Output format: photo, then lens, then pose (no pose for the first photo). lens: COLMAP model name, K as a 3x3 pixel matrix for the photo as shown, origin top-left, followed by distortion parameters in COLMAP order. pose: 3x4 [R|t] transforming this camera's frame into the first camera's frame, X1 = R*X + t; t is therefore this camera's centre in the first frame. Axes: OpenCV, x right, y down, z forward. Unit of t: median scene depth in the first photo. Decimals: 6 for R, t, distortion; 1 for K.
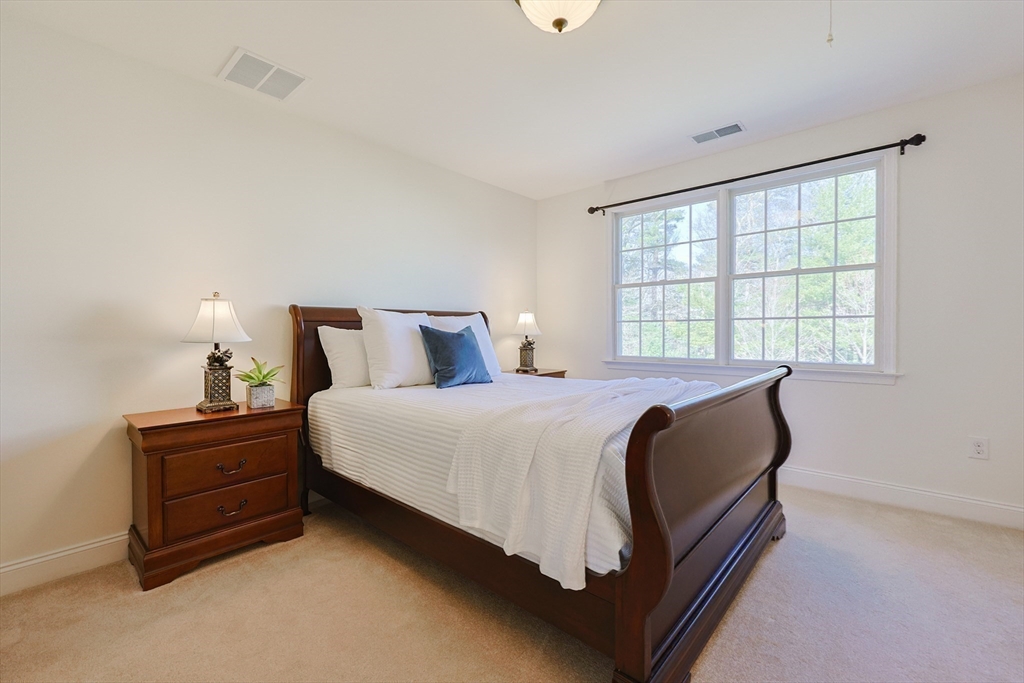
lens RADIAL K [[435.2, 0, 514.1], [0, 435.2, 338.1], [0, 0, 1]] dist [-0.000167, 0.000143]
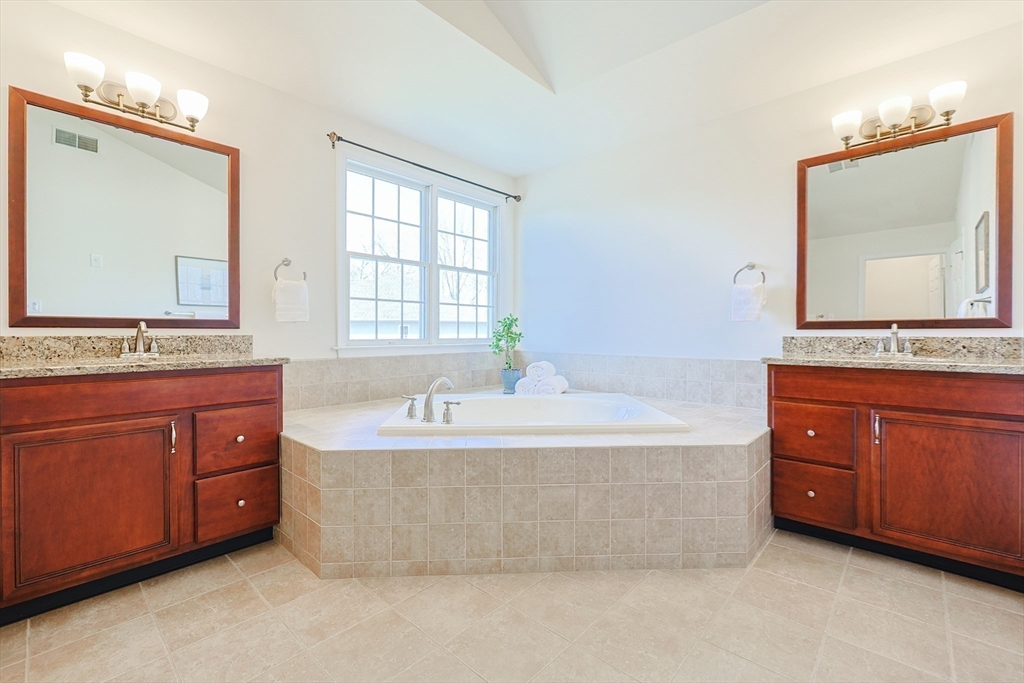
lens RADIAL K [[435.2, 0, 514.1], [0, 435.2, 338.1], [0, 0, 1]] dist [-0.000167, 0.000143]
pose [[0.013247, -0.037476, 0.999210, -0.631076], [-0.005462, 0.999280, 0.037551, 0.005626], [-0.999897, -0.005955, 0.013033, 0.760054]]
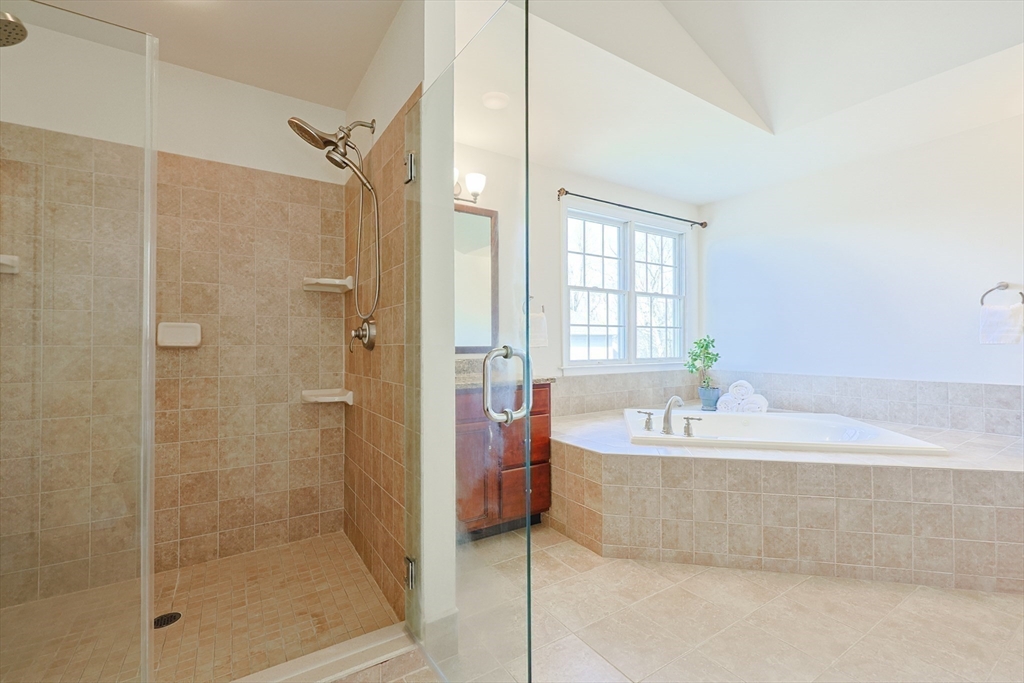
lens RADIAL K [[434.8, 0, 512.0], [0, 434.8, 341.5], [0, 0, 1]] dist [0.000379, 0.000094]
pose [[0.266213, -0.020694, 0.963692, -0.799026], [0.007546, 0.999784, 0.019385, -0.024313], [-0.963885, 0.002112, 0.266312, 0.976452]]
